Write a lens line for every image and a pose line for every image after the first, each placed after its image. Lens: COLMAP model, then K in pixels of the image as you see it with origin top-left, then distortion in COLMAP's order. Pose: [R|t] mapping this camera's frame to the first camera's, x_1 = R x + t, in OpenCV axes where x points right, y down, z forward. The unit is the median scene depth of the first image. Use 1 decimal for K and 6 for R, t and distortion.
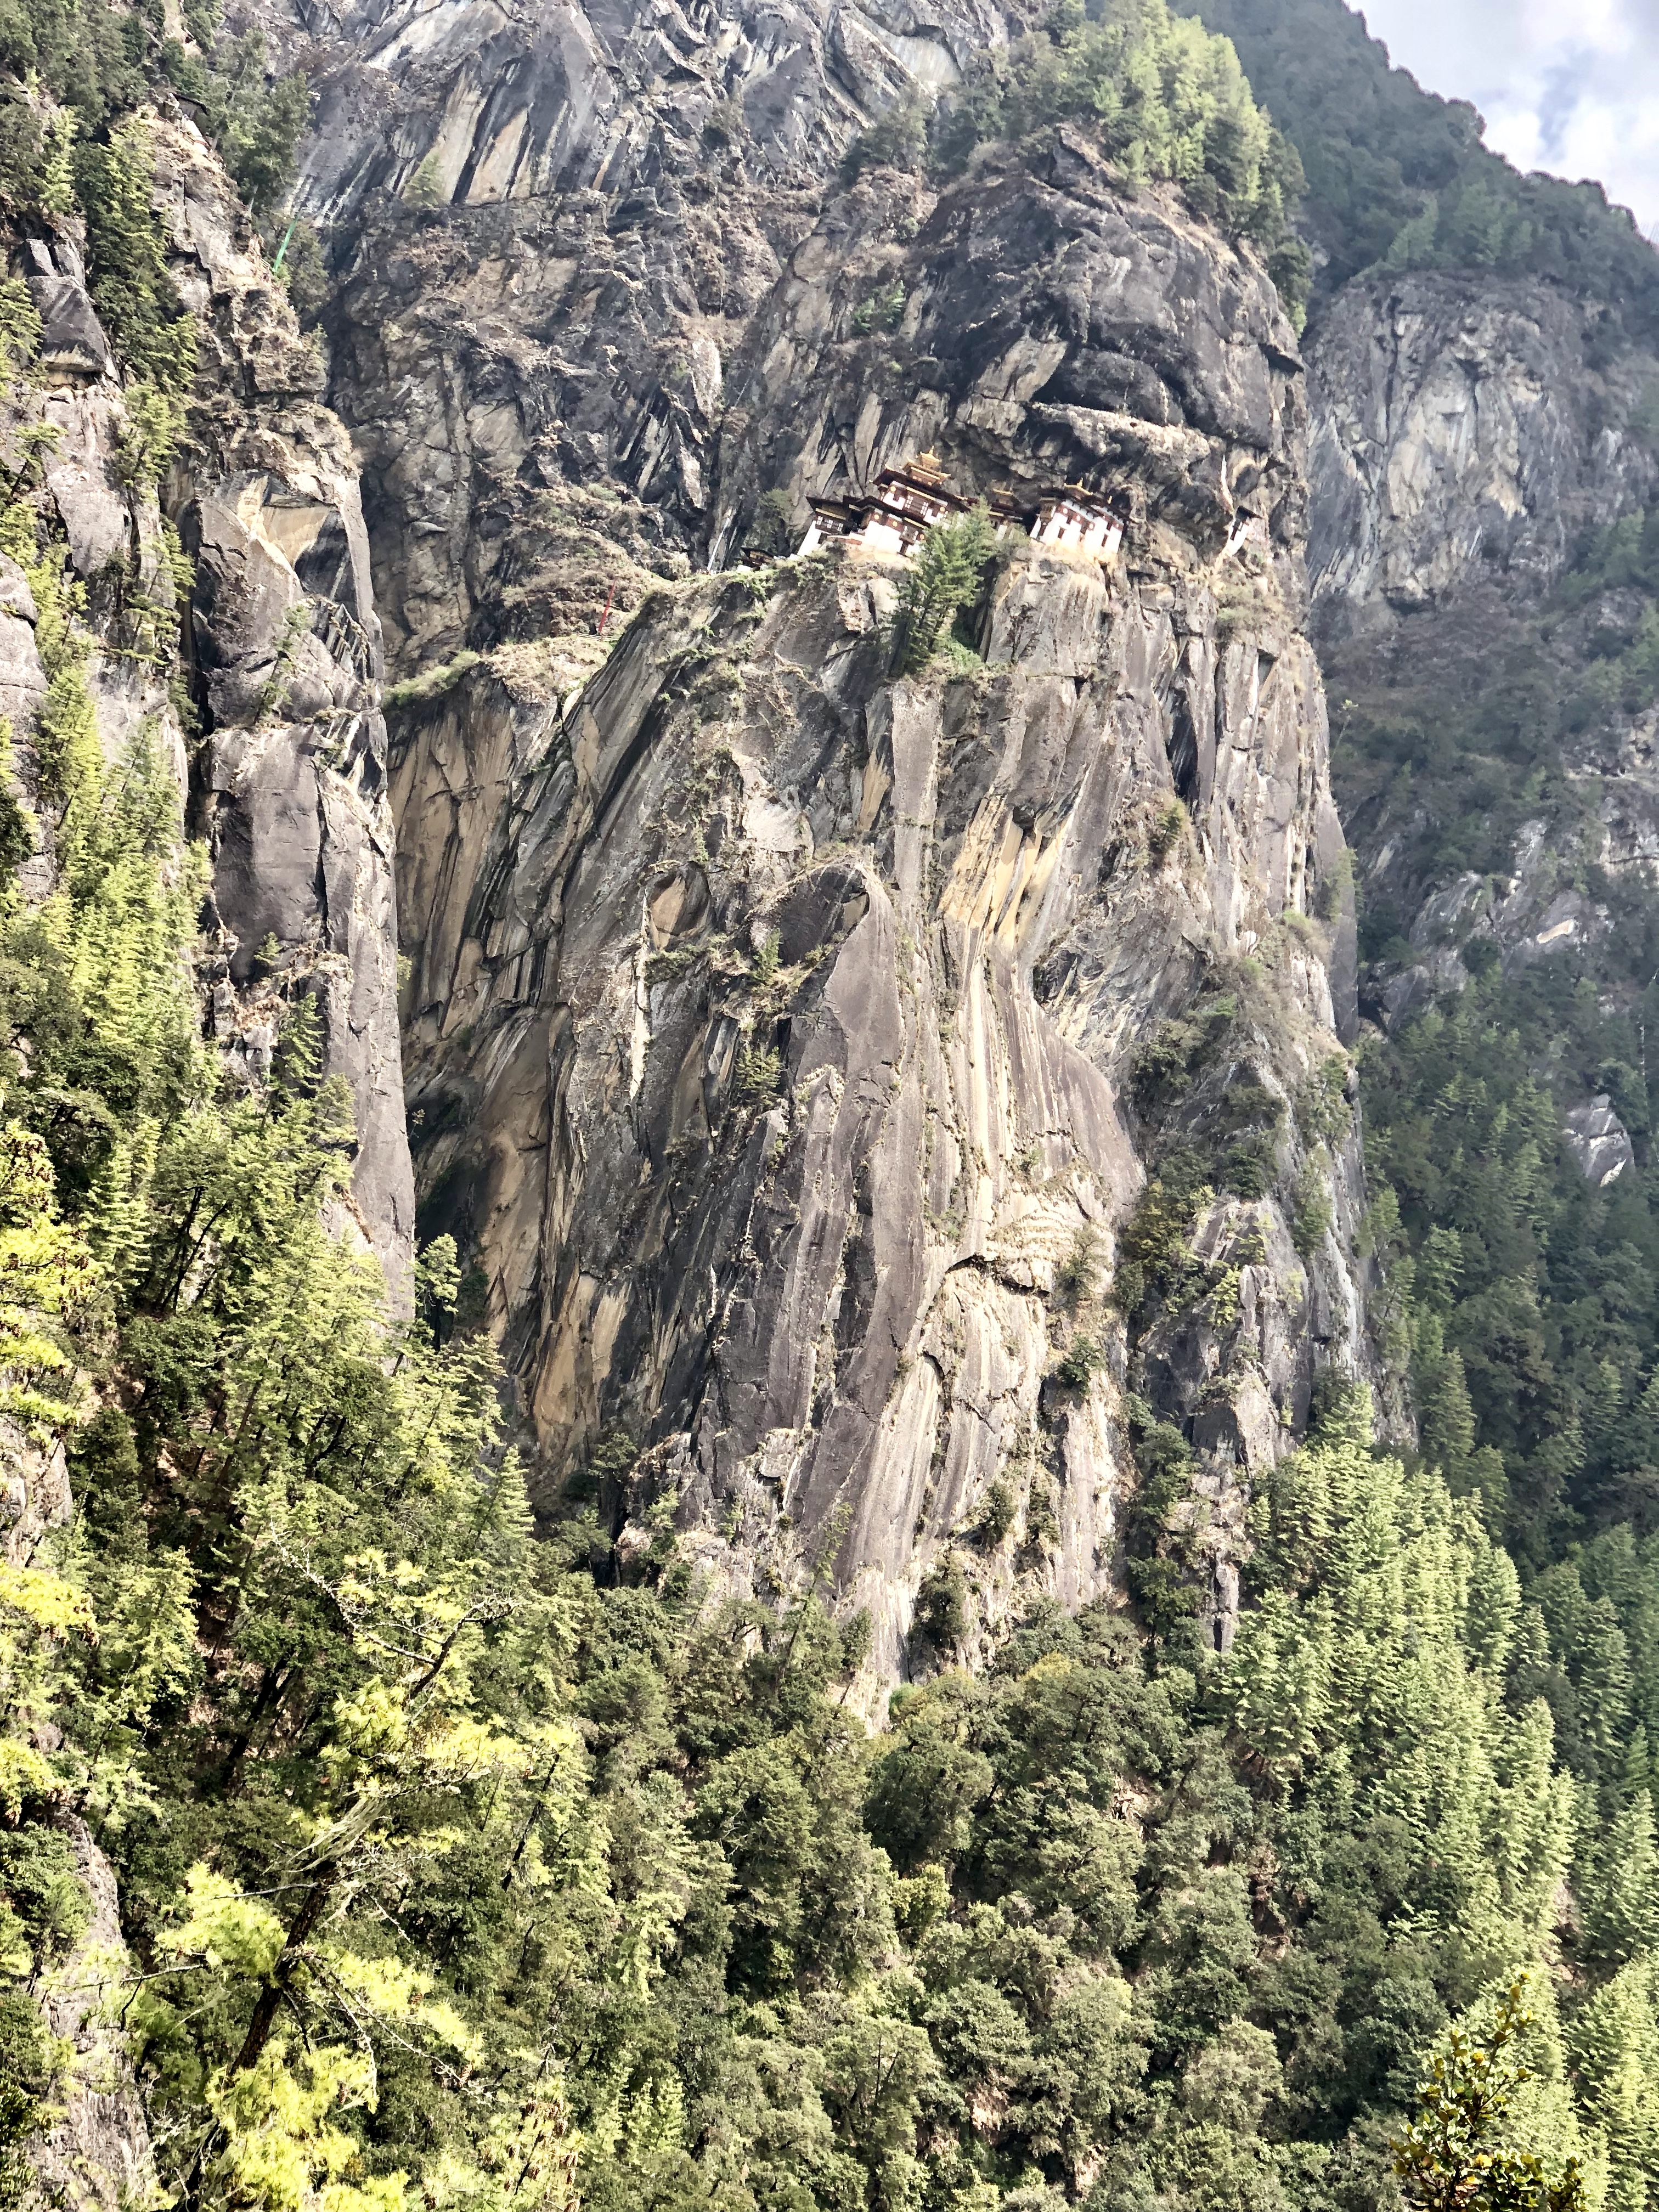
lens RADIAL K [[3240.0, 0, 828.8], [0, 3240.0, 1104.6], [0, 0, 1]] dist [0.142071, 0.000000]
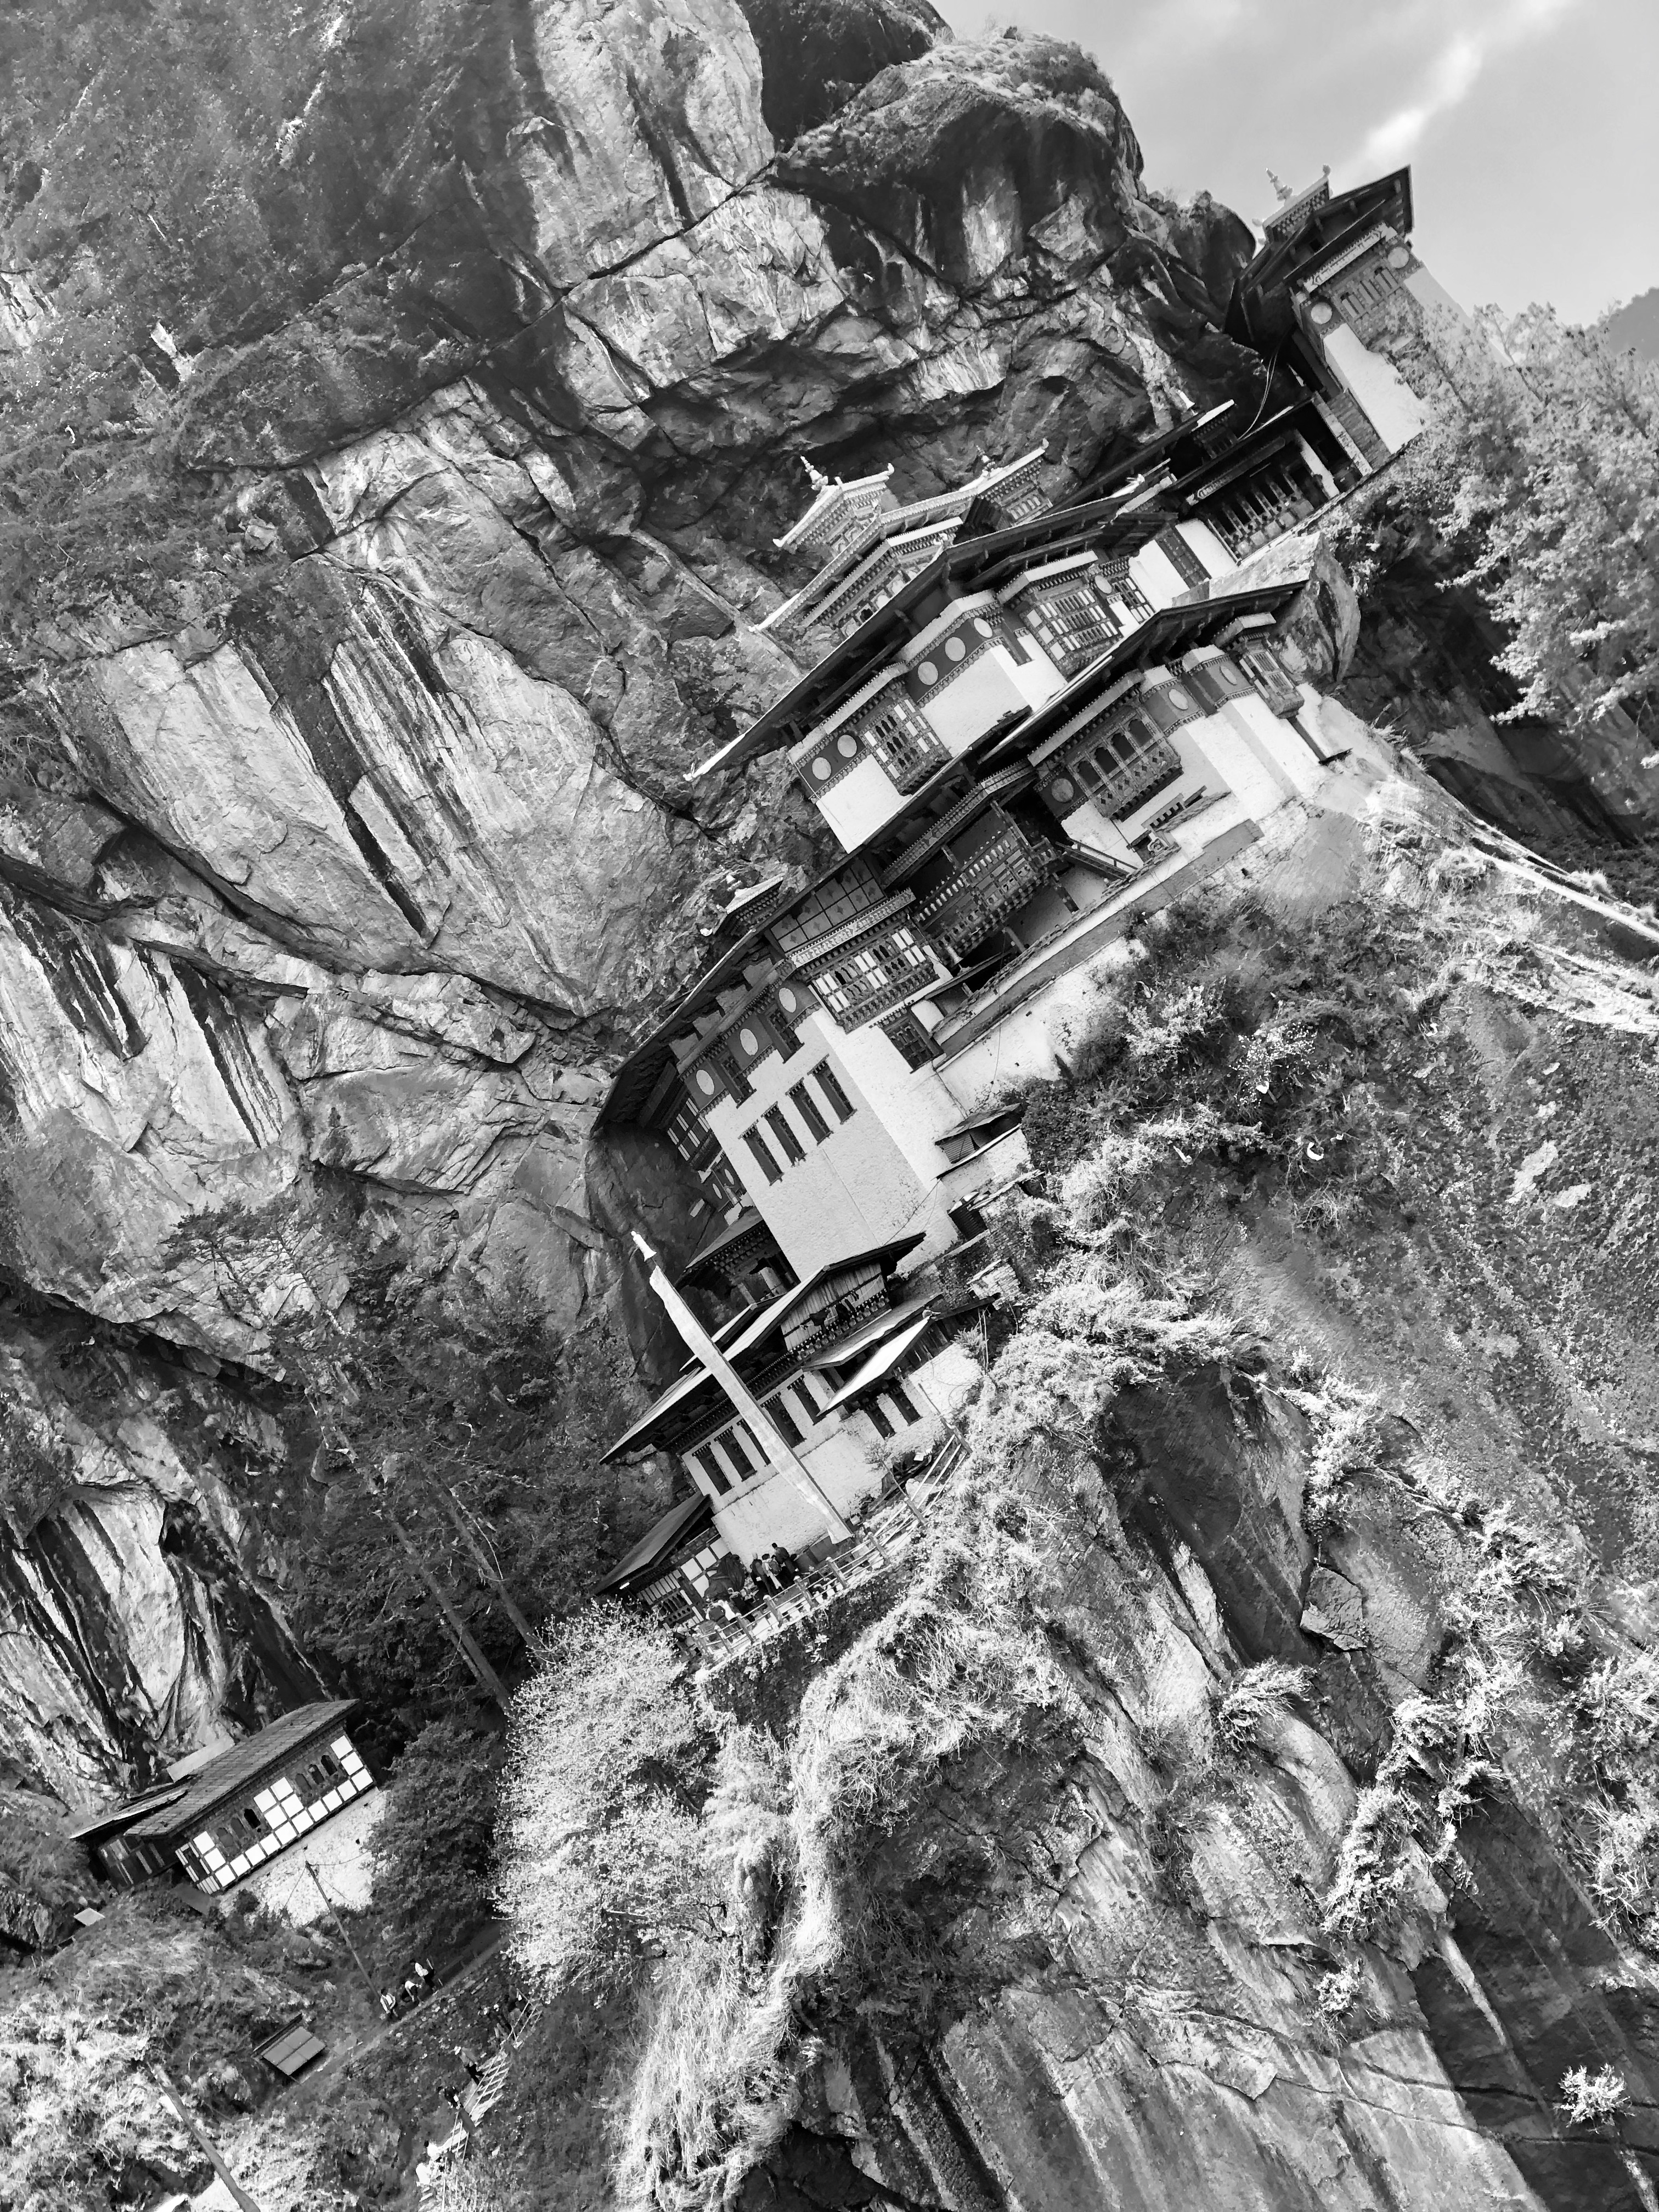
lens RADIAL K [[3240.0, 0, 827.4], [0, 3240.0, 1118.1], [0, 0, 1]] dist [0.142071, 0.000000]
pose [[0.412800, -0.638796, 0.649258, -0.139273], [0.727562, 0.660099, 0.186876, -0.210791], [-0.547950, 0.395234, 0.737252, 0.846466]]
